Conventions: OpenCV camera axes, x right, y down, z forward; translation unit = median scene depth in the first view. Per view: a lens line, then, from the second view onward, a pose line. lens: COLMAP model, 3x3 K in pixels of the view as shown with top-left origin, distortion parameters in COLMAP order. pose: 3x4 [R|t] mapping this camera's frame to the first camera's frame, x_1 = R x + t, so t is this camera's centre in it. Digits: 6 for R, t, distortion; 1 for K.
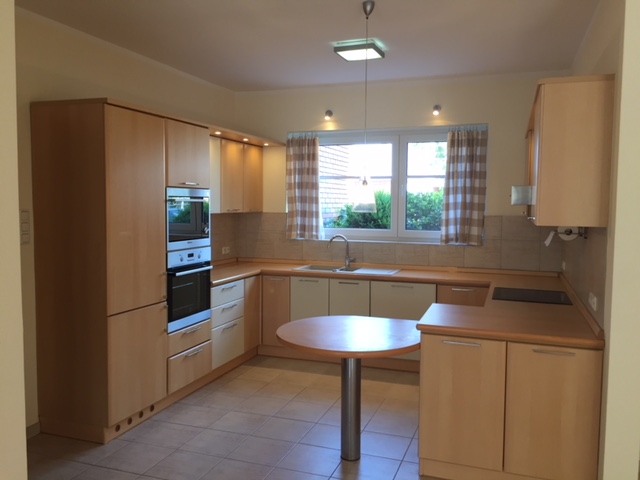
lens RADIAL K [[548.4, 0, 320.0], [0, 548.4, 240.0], [0, 0, 1]] dist [0.028893, -0.008852]
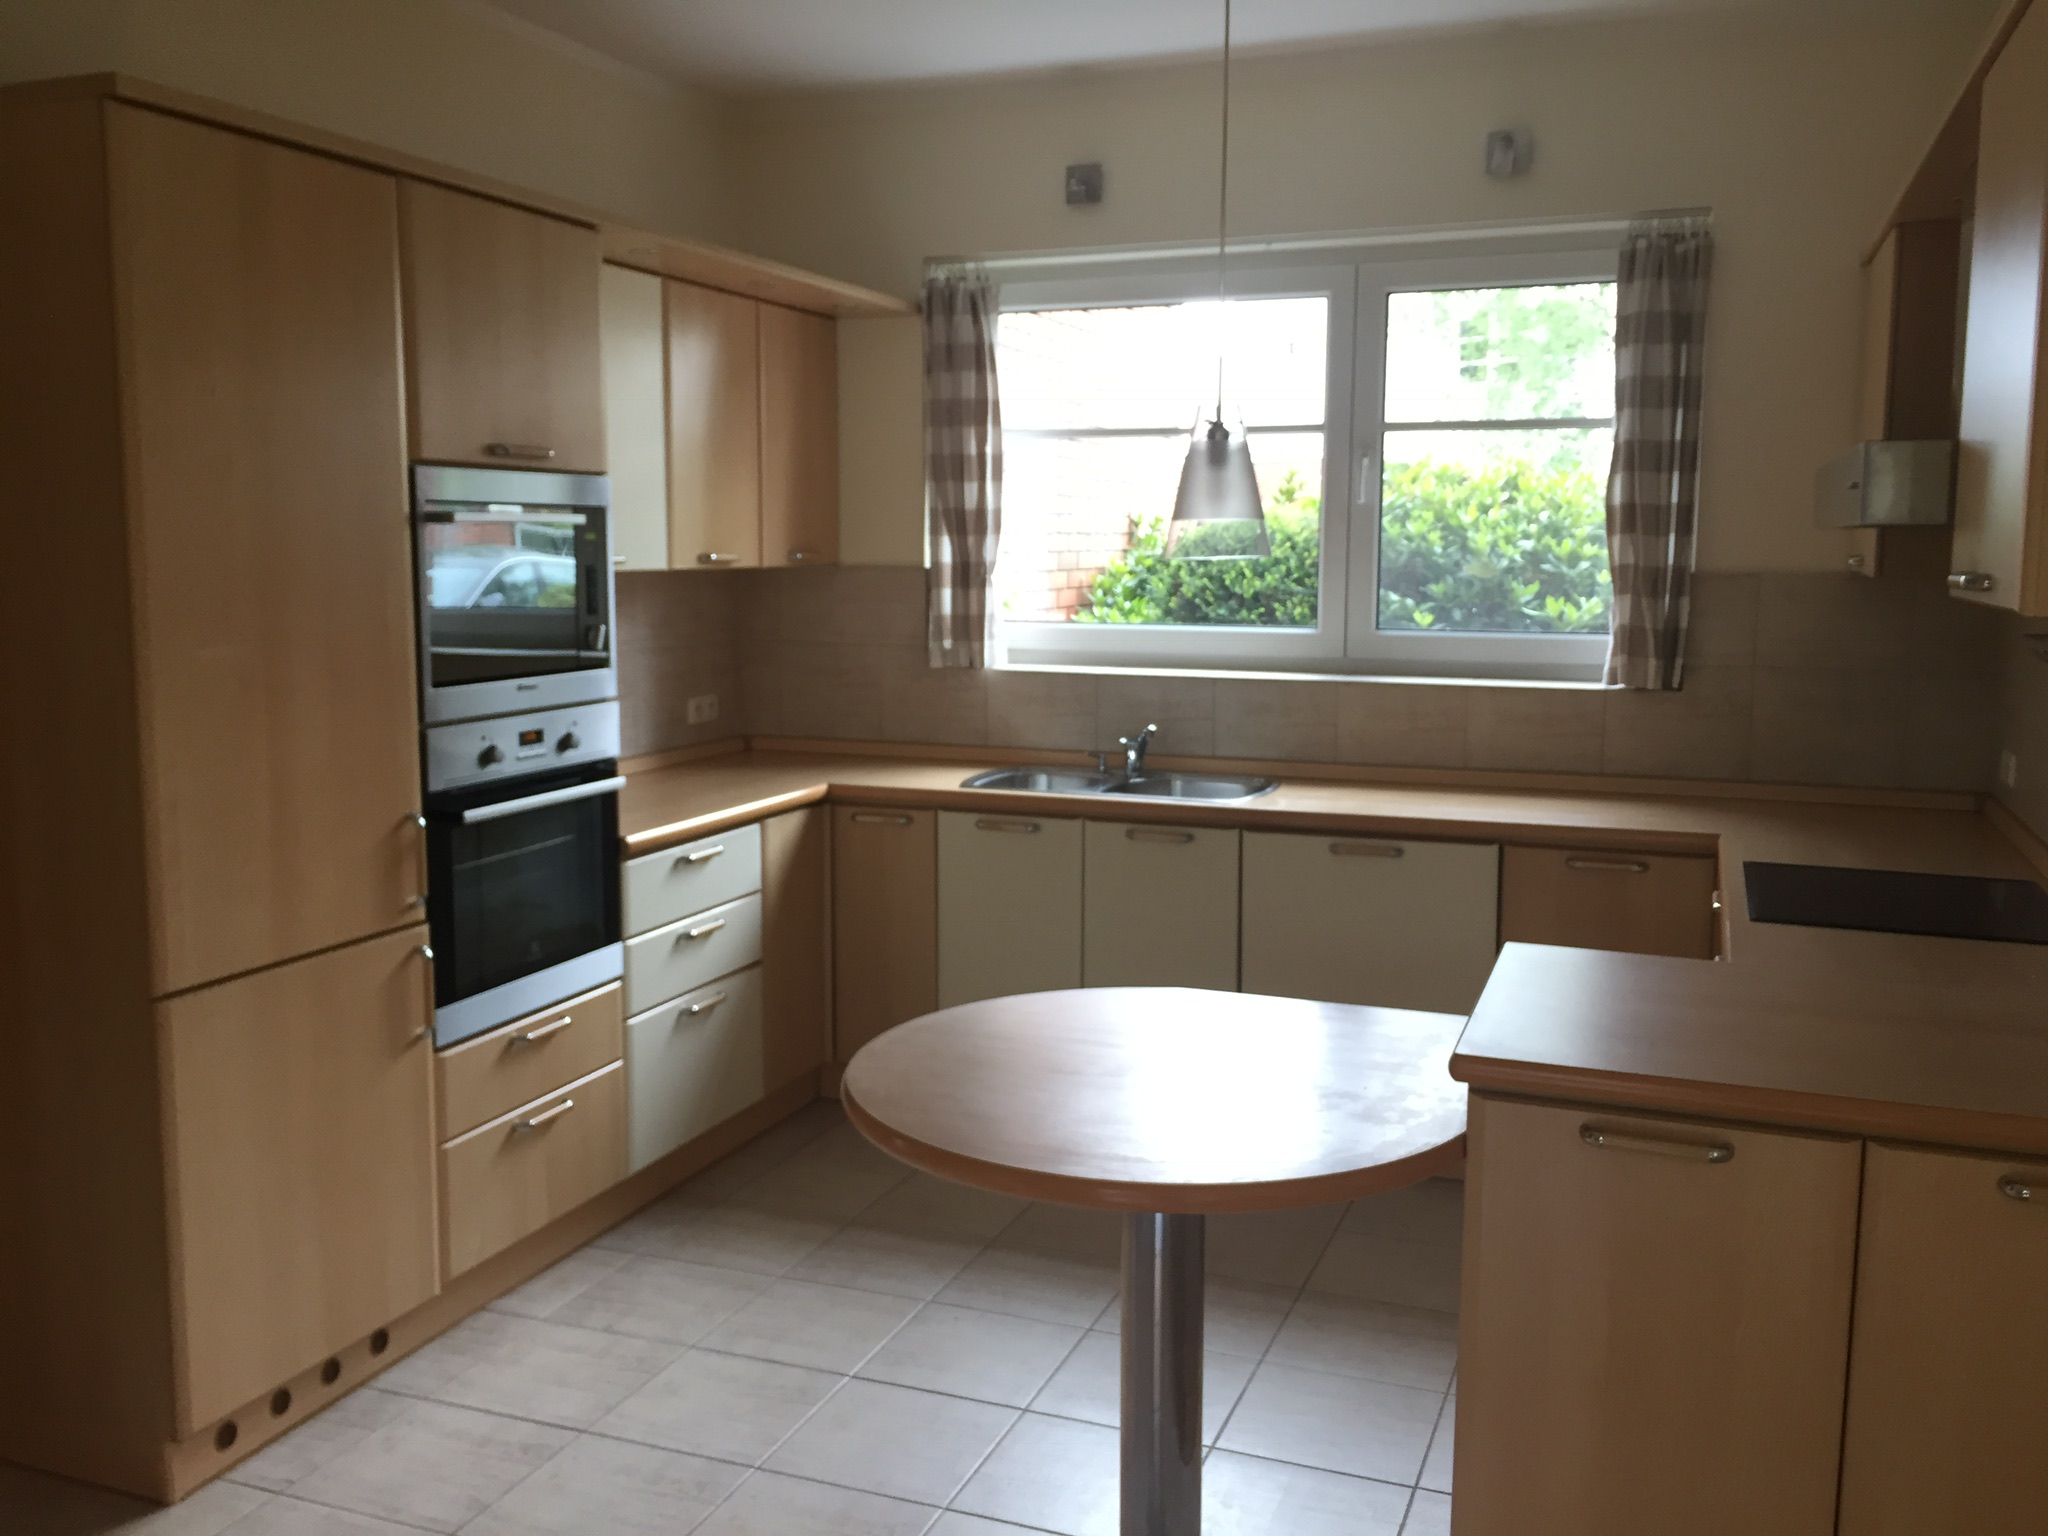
lens RADIAL K [[1750.8, 0, 1024.0], [0, 1750.8, 768.0], [0, 0, 1]] dist [0.091183, -0.157823]
pose [[0.999559, -0.002169, -0.029606, 0.016348], [0.003998, 0.998077, 0.061851, -0.007912], [0.029415, -0.061942, 0.997646, 0.203531]]
